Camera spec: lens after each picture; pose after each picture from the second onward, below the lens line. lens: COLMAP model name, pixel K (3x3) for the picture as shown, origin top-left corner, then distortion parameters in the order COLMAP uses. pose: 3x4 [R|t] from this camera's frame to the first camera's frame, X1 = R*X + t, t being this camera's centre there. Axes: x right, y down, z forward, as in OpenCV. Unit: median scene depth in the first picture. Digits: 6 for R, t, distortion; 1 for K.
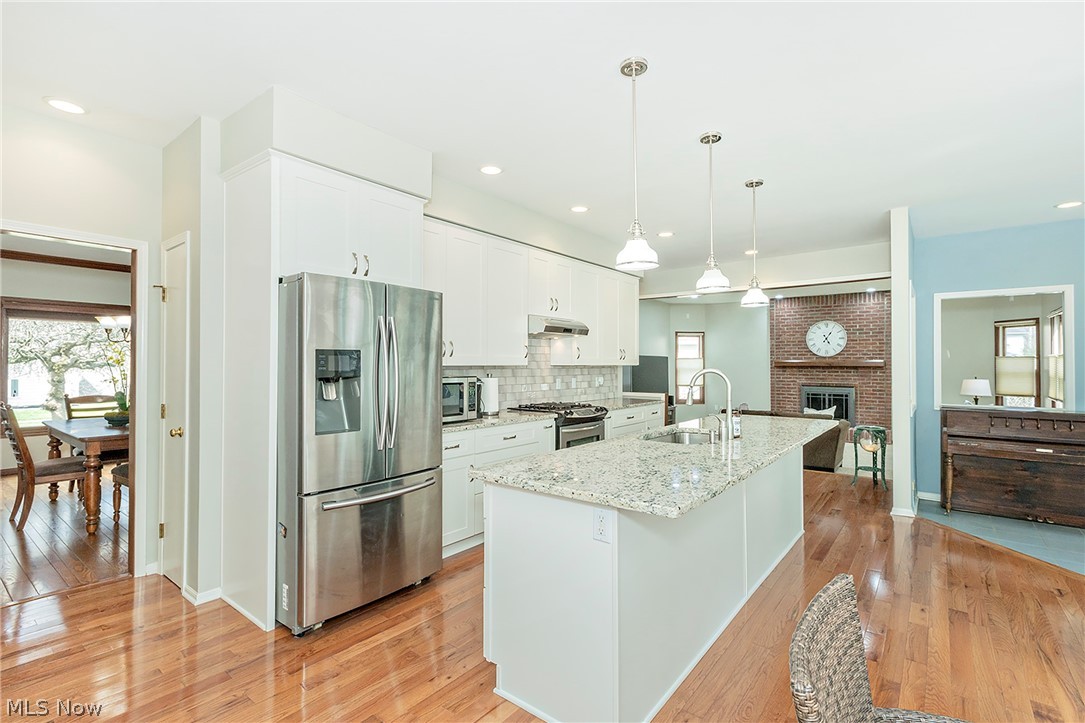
lens RADIAL K [[508.4, 0, 539.4], [0, 508.4, 356.5], [0, 0, 1]] dist [0.006070, -0.000349]
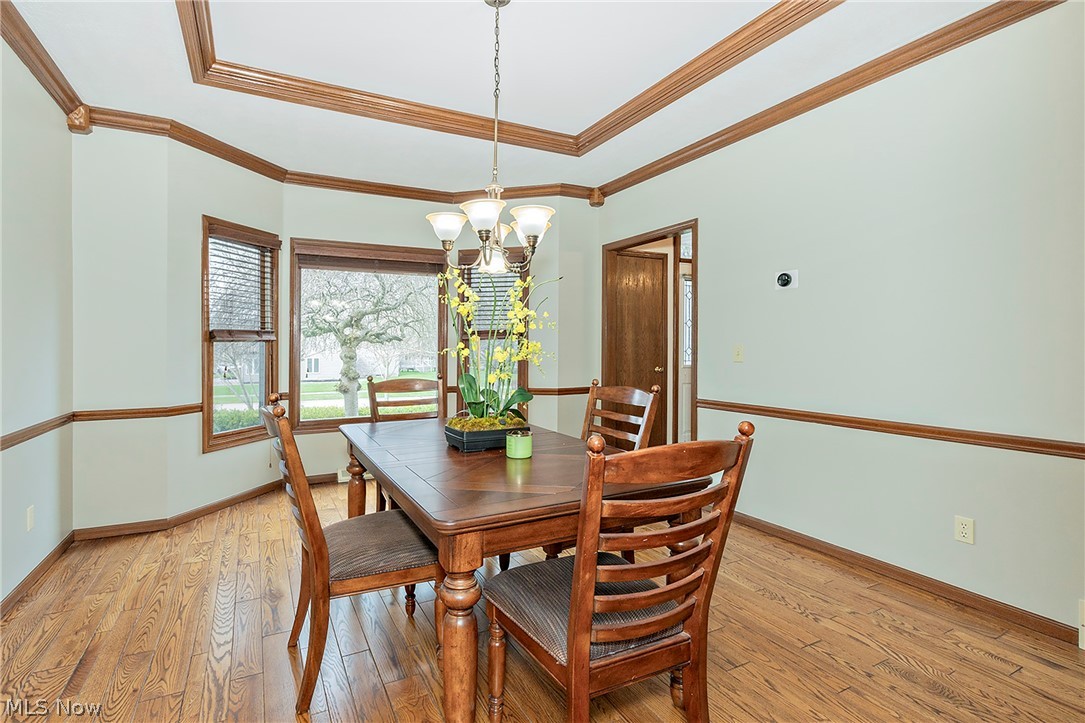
lens RADIAL K [[532.5, 0, 543.6], [0, 532.5, 351.8], [0, 0, 1]] dist [-0.005738, 0.001220]
pose [[0.922322, 0.008593, -0.386326, -0.321157], [-0.000574, 0.999782, 0.020867, 0.021718], [0.386422, -0.019024, 0.922126, 0.327163]]
